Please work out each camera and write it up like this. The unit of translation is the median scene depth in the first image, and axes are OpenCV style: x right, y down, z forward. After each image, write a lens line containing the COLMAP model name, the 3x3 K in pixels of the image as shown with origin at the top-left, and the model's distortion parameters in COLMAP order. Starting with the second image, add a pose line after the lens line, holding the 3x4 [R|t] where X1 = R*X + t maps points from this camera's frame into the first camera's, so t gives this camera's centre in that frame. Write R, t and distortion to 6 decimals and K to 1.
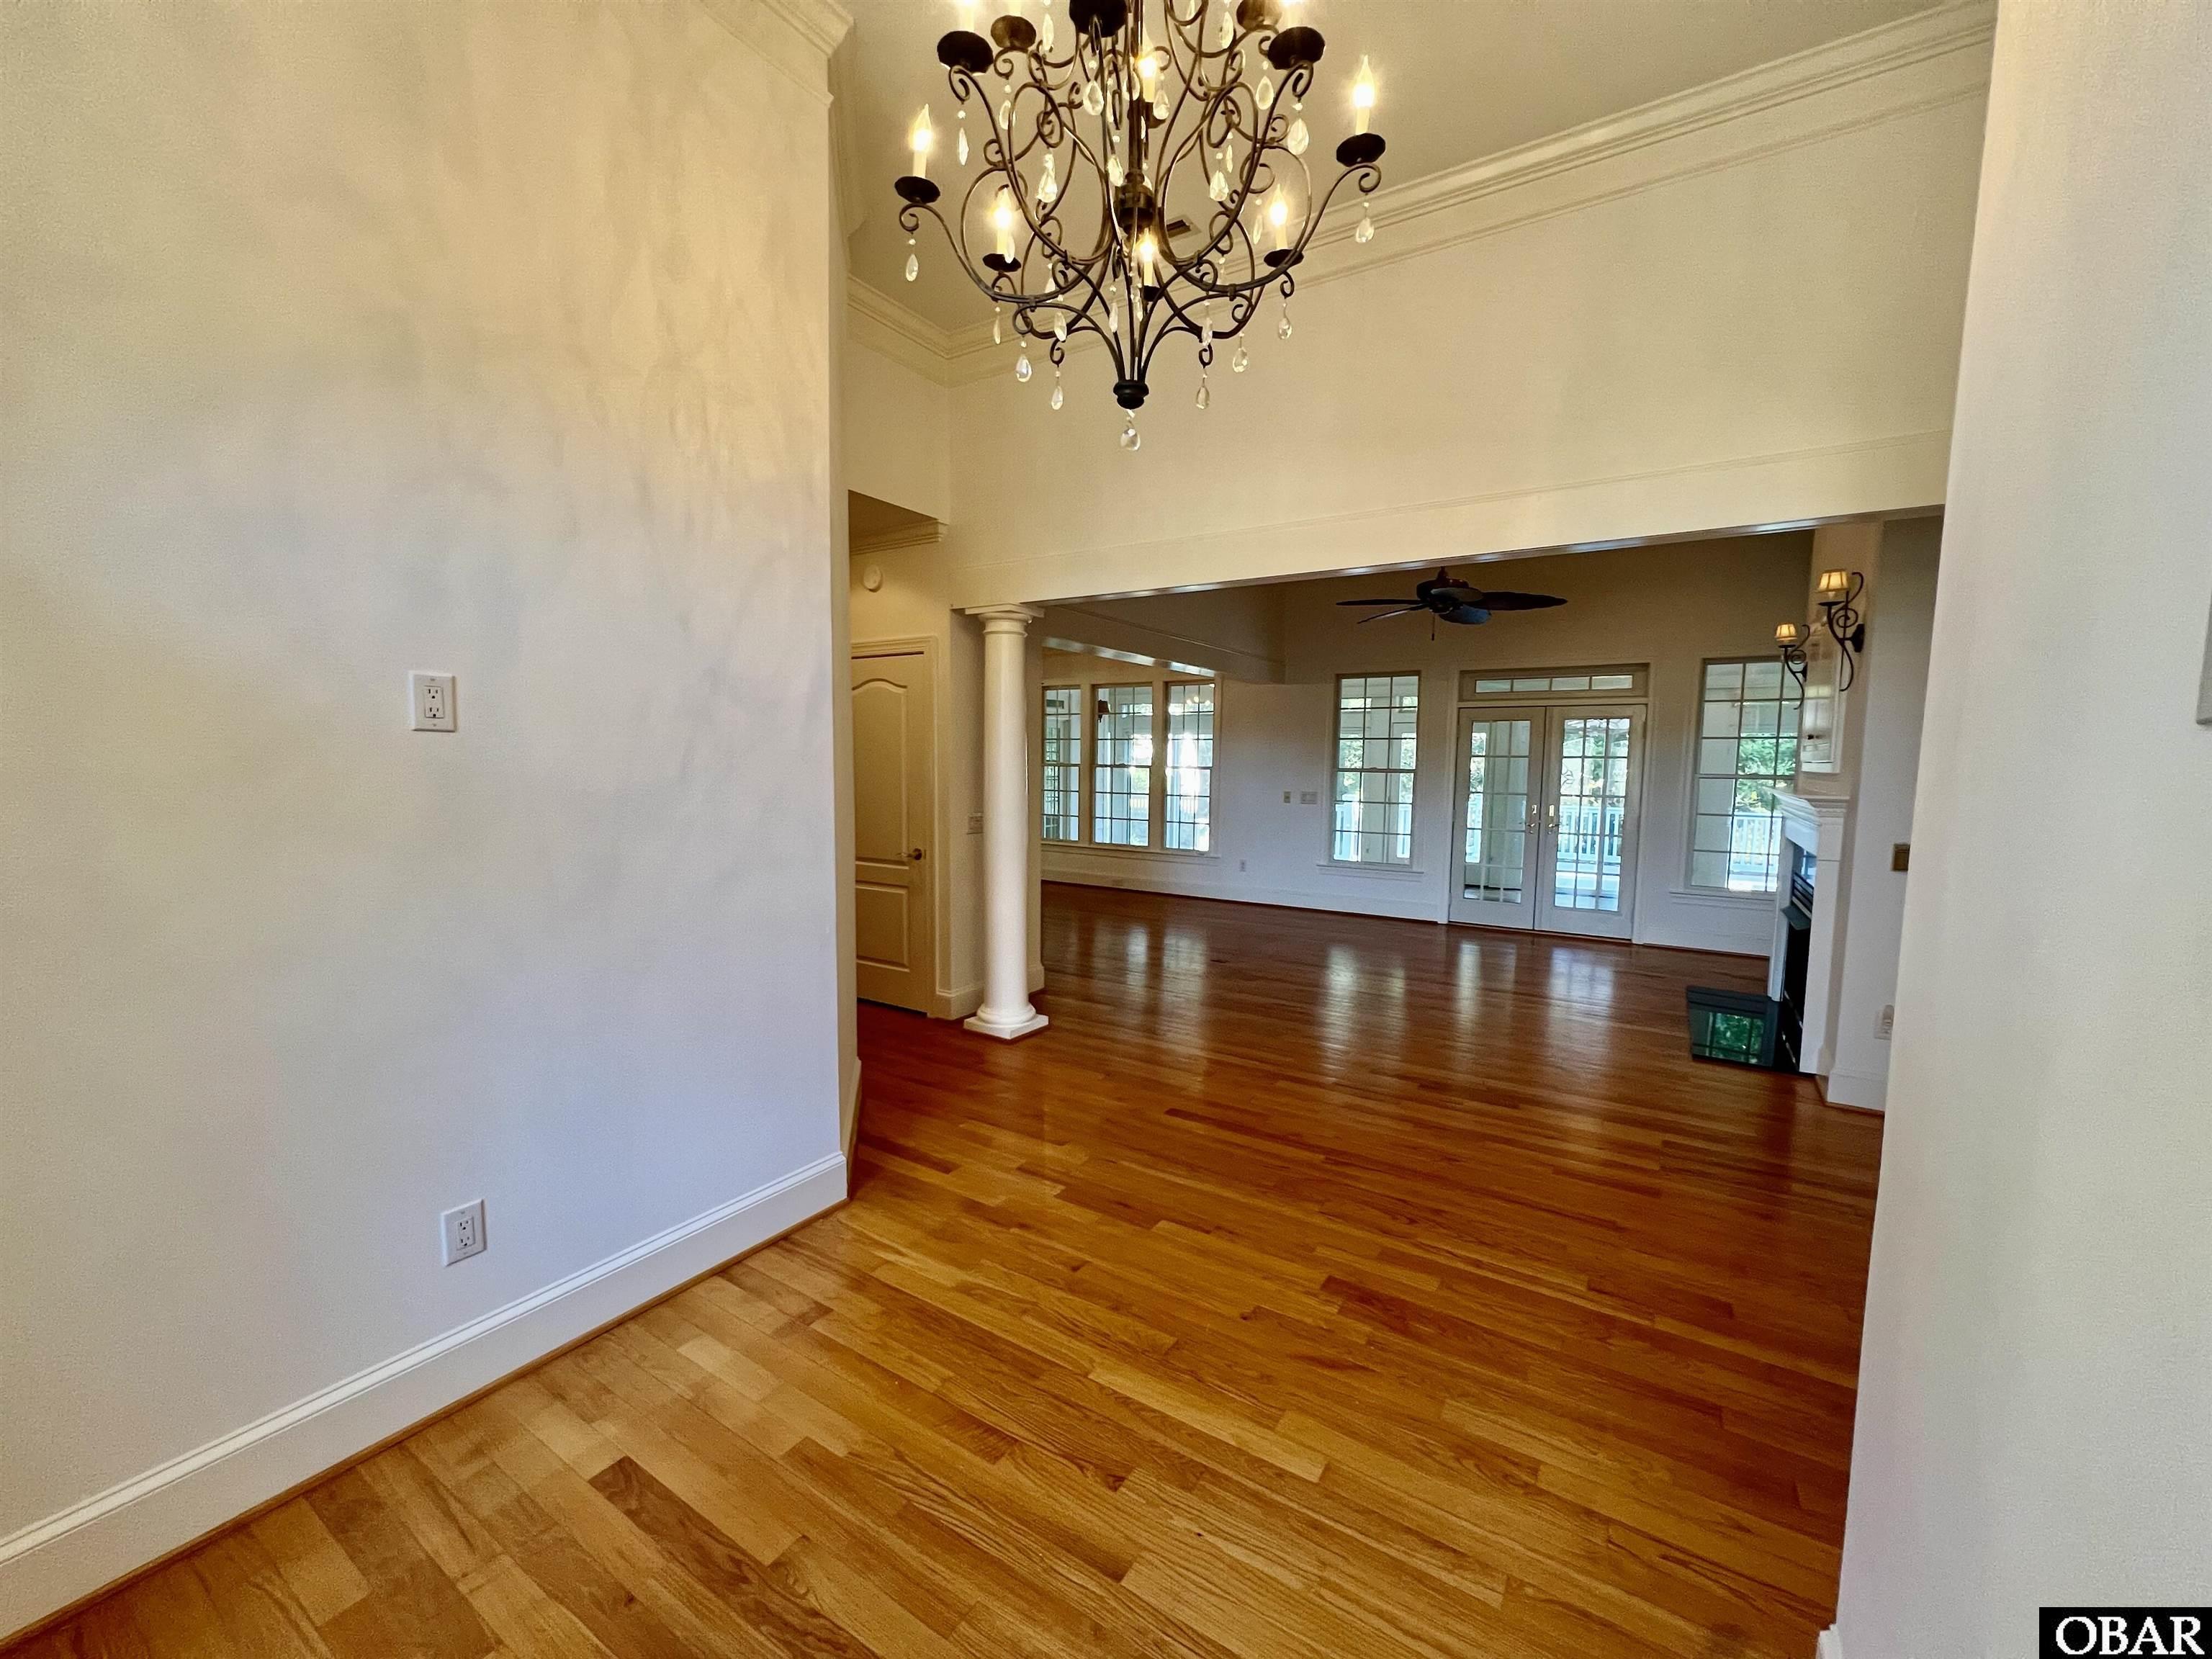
lens RADIAL K [[882.5, 0, 1106.2], [0, 882.5, 841.4], [0, 0, 1]] dist [-0.000818, -0.000495]
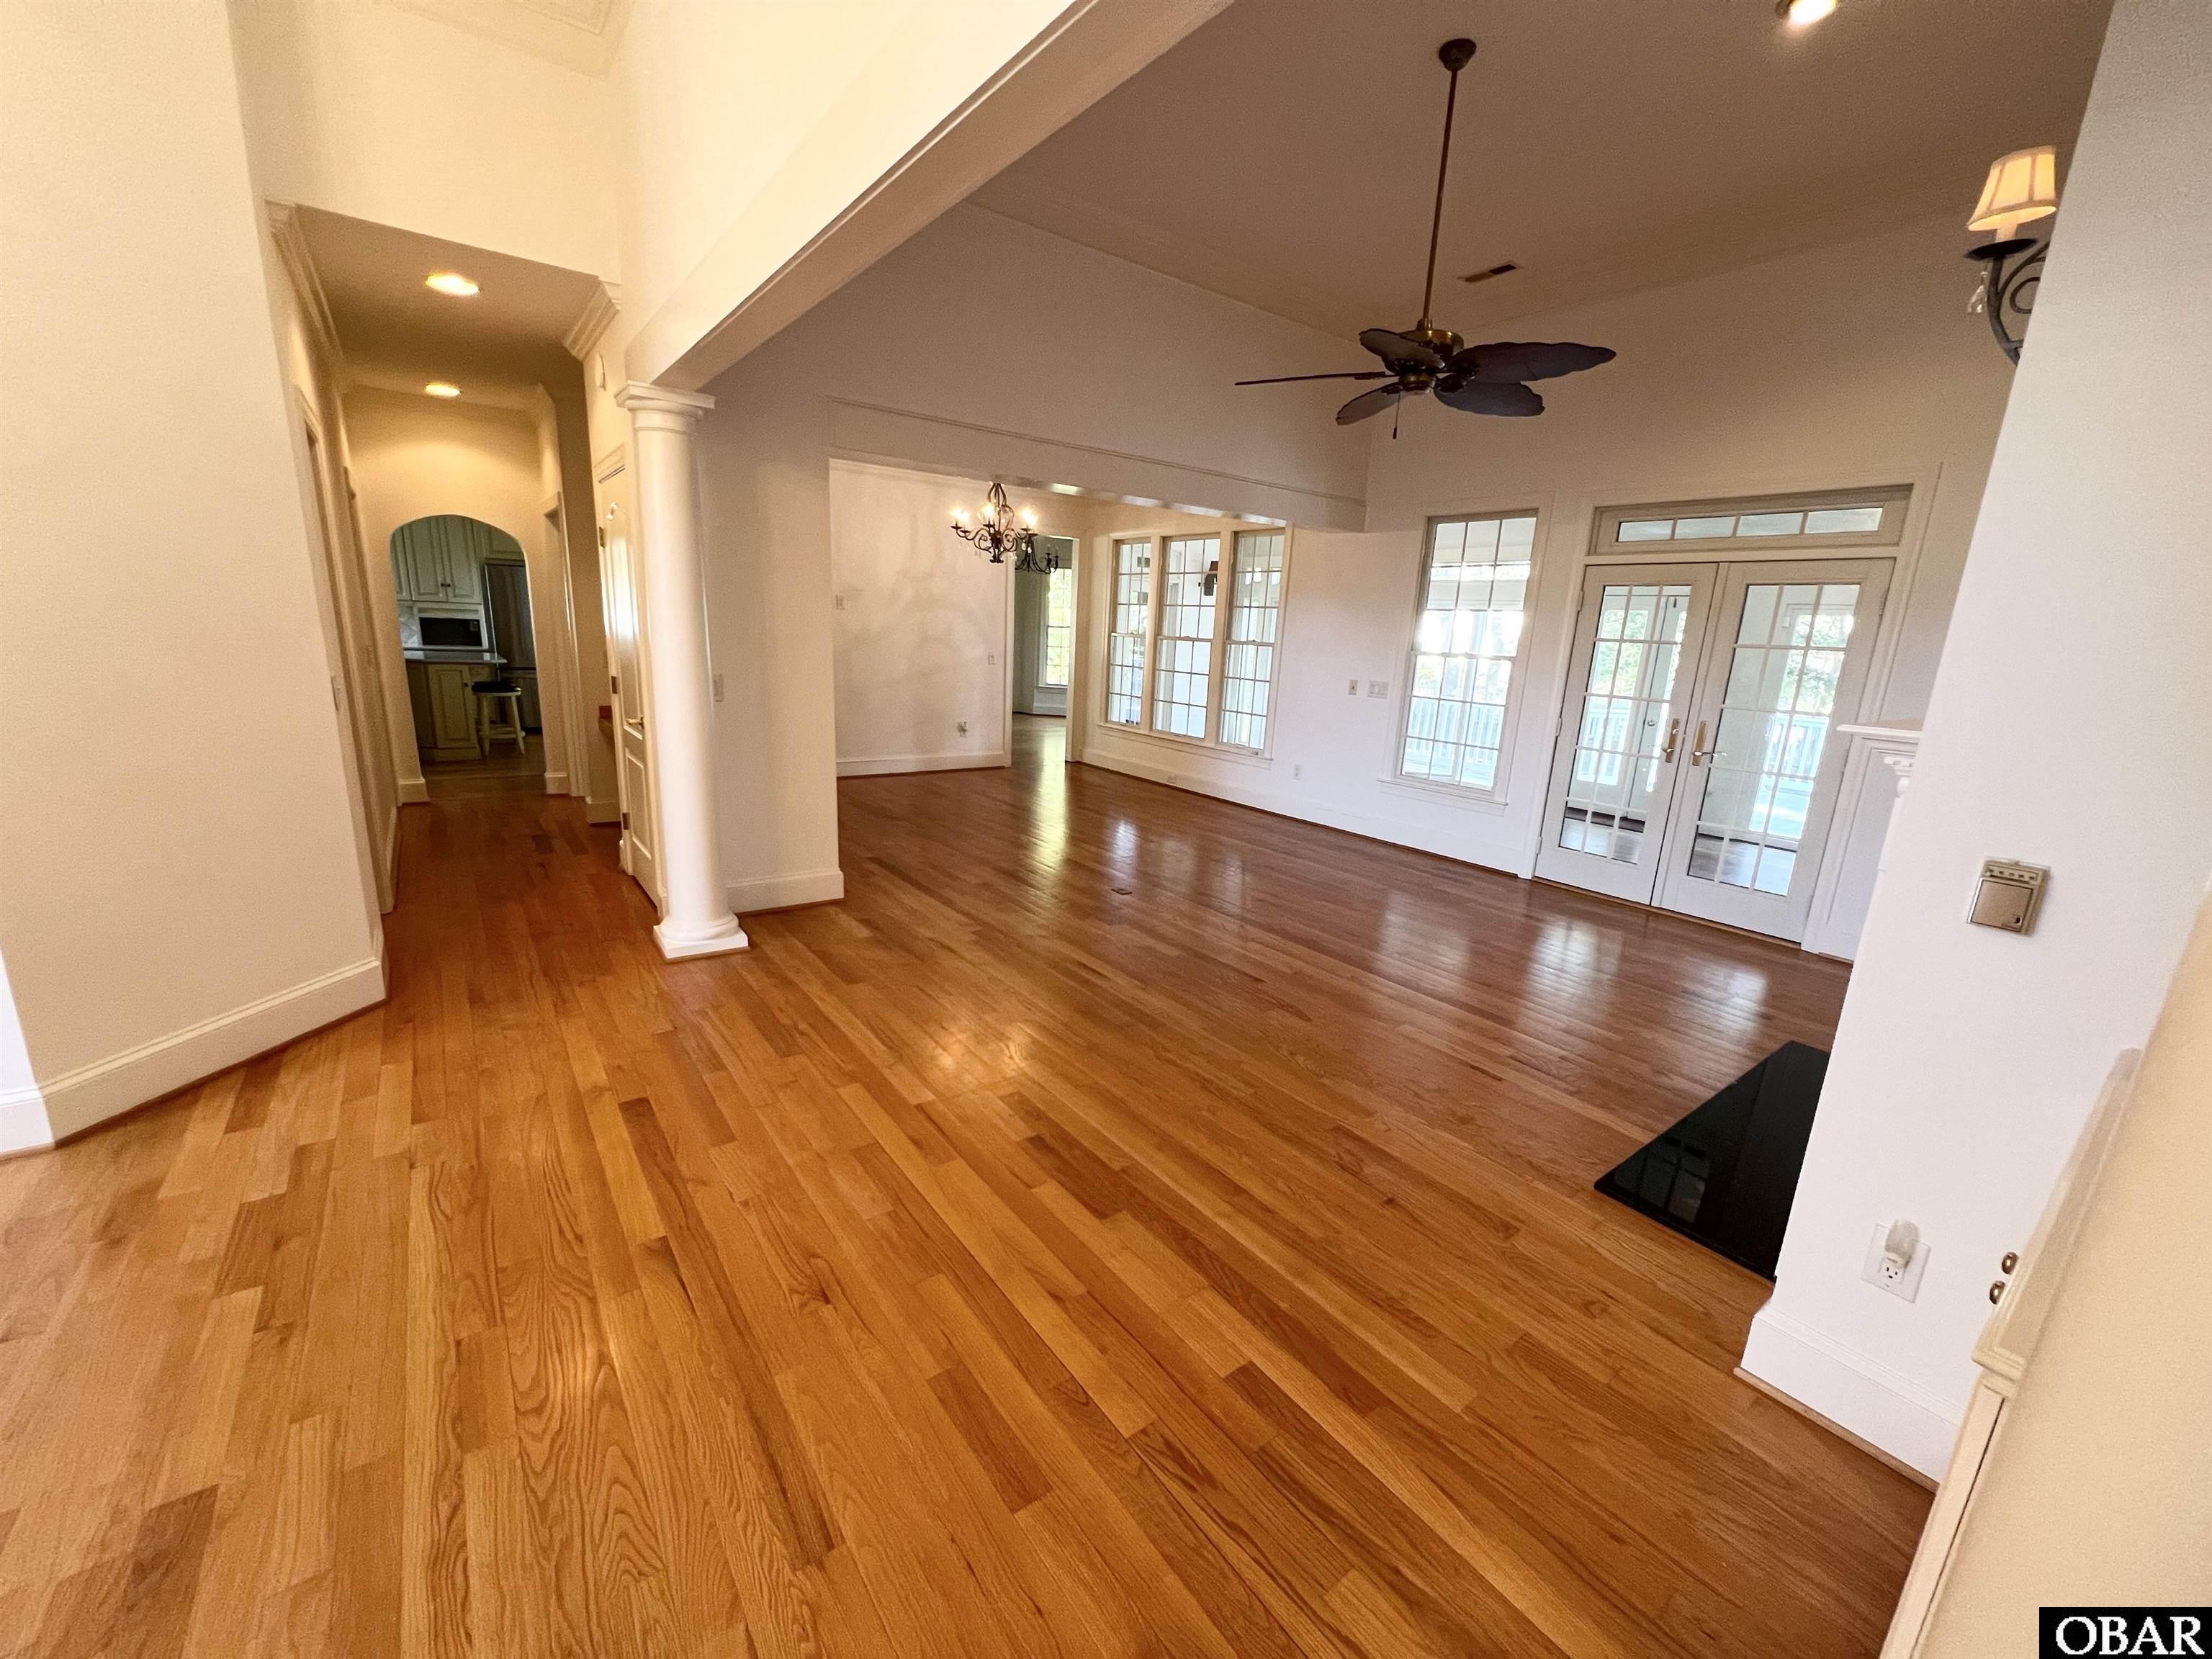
lens RADIAL K [[882.5, 0, 1106.2], [0, 882.5, 841.4], [0, 0, 1]] dist [-0.000818, -0.000495]
pose [[0.936944, 0.115933, -0.329690, 0.316772], [-0.070994, 0.986844, 0.145257, -0.016873], [0.342193, -0.112692, 0.932848, 0.238425]]
